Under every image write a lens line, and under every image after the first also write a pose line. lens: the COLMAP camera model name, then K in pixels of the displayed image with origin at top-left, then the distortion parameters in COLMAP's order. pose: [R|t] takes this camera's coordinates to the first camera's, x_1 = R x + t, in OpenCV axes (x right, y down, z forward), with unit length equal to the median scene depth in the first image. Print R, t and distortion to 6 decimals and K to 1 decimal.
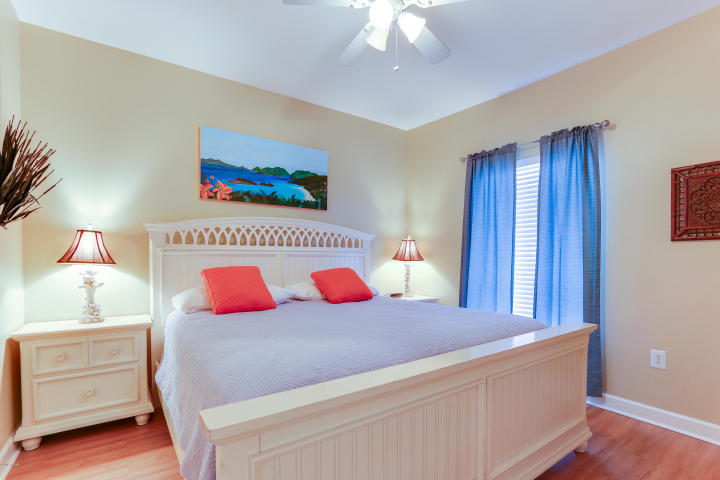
lens RADIAL K [[340.5, 0, 358.5], [0, 340.5, 267.8], [0, 0, 1]] dist [0.001153, -0.000112]
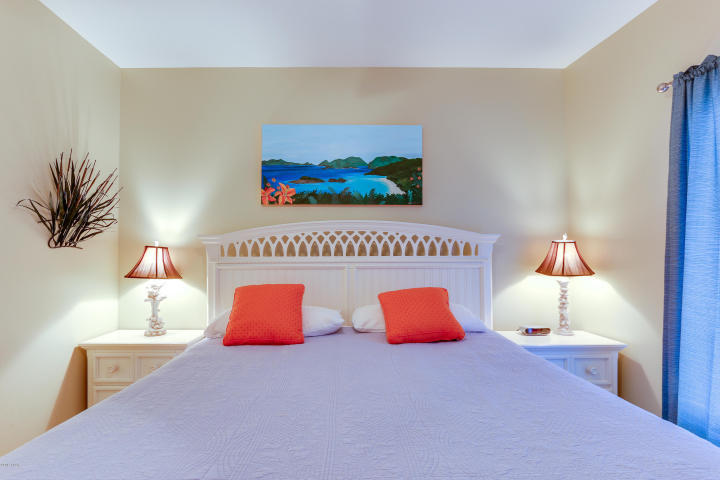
lens RADIAL K [[351.5, 0, 359.1], [0, 351.5, 259.7], [0, 0, 1]] dist [-0.019943, -0.000020]
pose [[0.836314, -0.013487, -0.548085, 0.228781], [-0.010800, 0.999098, -0.041064, -0.023176], [0.548144, 0.040262, 0.835414, 0.344168]]
